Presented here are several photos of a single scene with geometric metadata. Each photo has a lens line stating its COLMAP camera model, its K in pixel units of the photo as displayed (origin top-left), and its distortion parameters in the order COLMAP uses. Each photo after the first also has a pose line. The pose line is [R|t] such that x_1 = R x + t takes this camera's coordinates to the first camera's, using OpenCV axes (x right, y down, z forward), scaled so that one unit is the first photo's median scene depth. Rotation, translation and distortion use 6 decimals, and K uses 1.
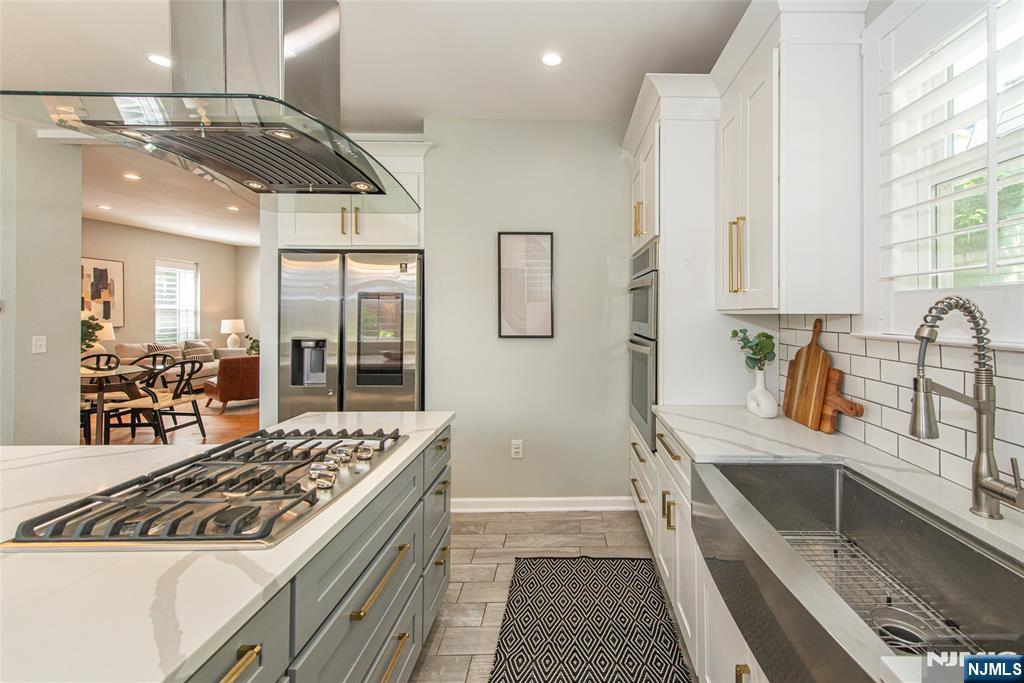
lens RADIAL K [[411.0, 0, 533.0], [0, 411.0, 311.2], [0, 0, 1]] dist [0.012044, -0.002266]
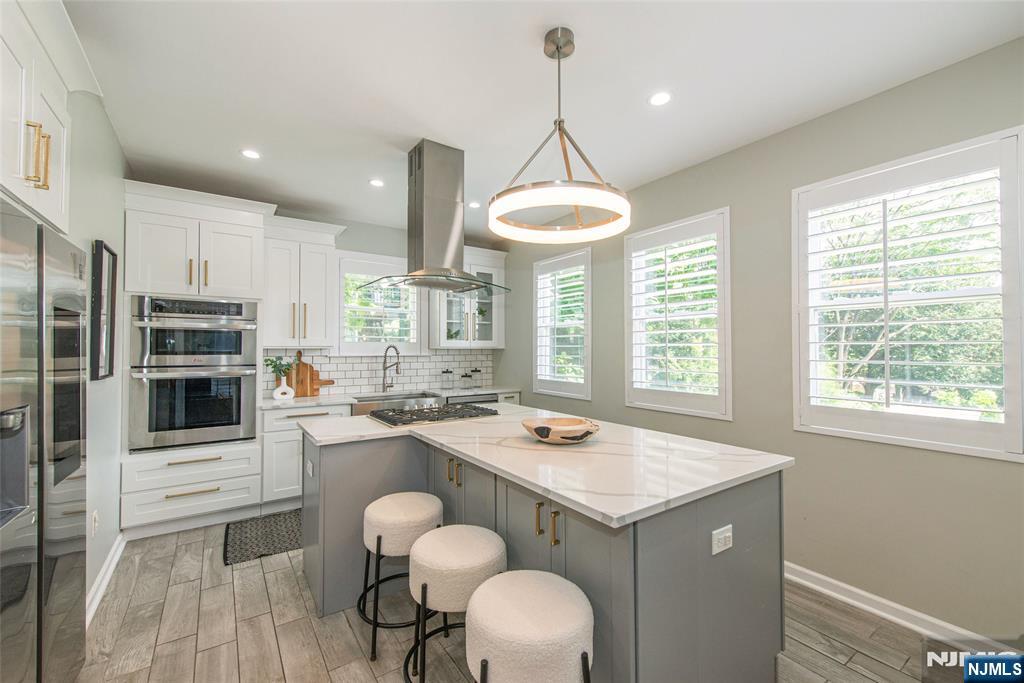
lens RADIAL K [[414.0, 0, 506.3], [0, 414.0, 344.8], [0, 0, 1]] dist [-0.012732, -0.000108]
pose [[-0.548936, 0.006123, 0.835842, -1.931589], [-0.005776, 0.999922, -0.011119, 0.005260], [-0.835844, -0.010931, -0.548858, 1.344087]]
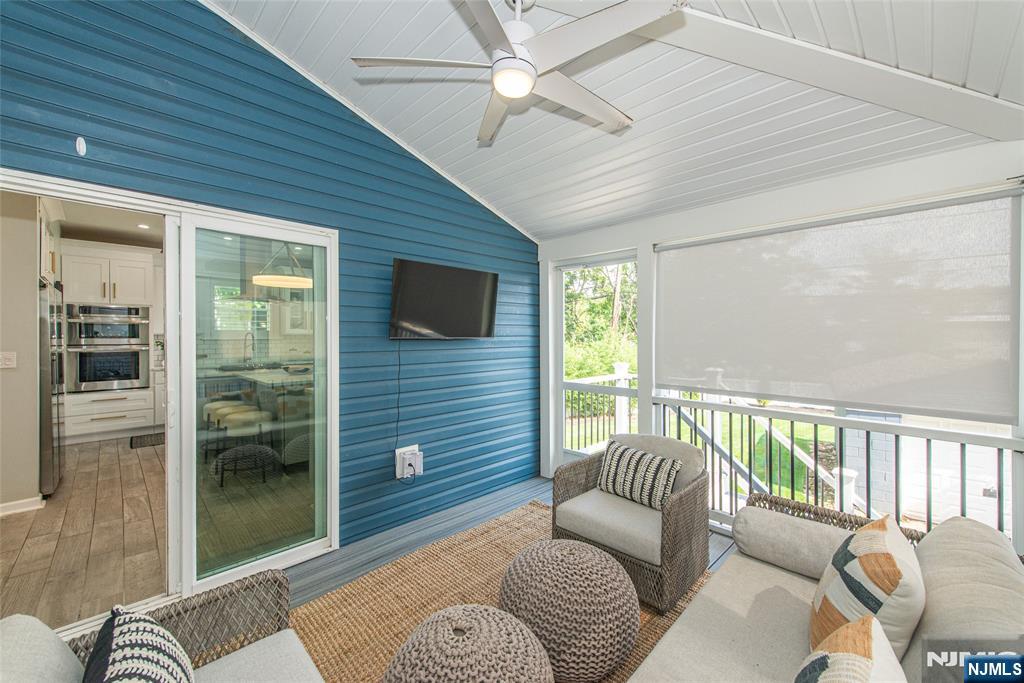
lens RADIAL K [[411.0, 0, 516.4], [0, 411.0, 341.6], [0, 0, 1]] dist [0.012044, -0.002266]
pose [[-0.701022, -0.017404, 0.712927, -4.045276], [-0.007821, 0.999830, 0.016719, -0.013340], [-0.713097, 0.006145, -0.701039, 1.489439]]
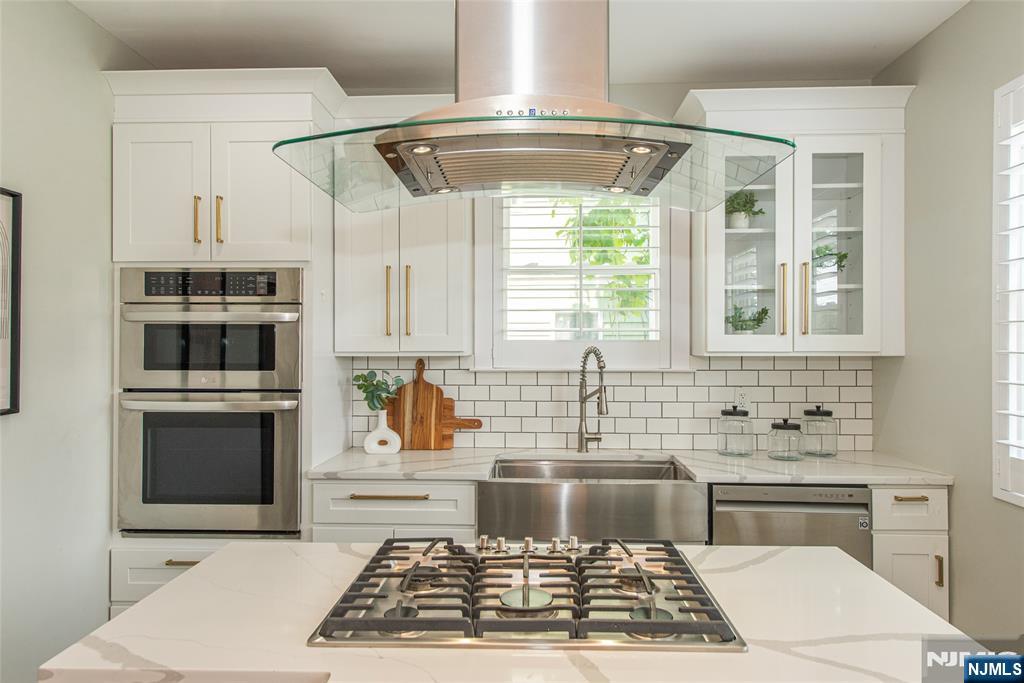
lens RADIAL K [[684.3, 0, 504.5], [0, 684.3, 339.1], [0, 0, 1]] dist [0.044567, 0.000630]
pose [[0.050062, 0.000363, 0.998746, -1.304143], [-0.002802, 0.999996, -0.000223, -0.039674], [-0.998742, -0.002787, 0.050063, 0.683277]]
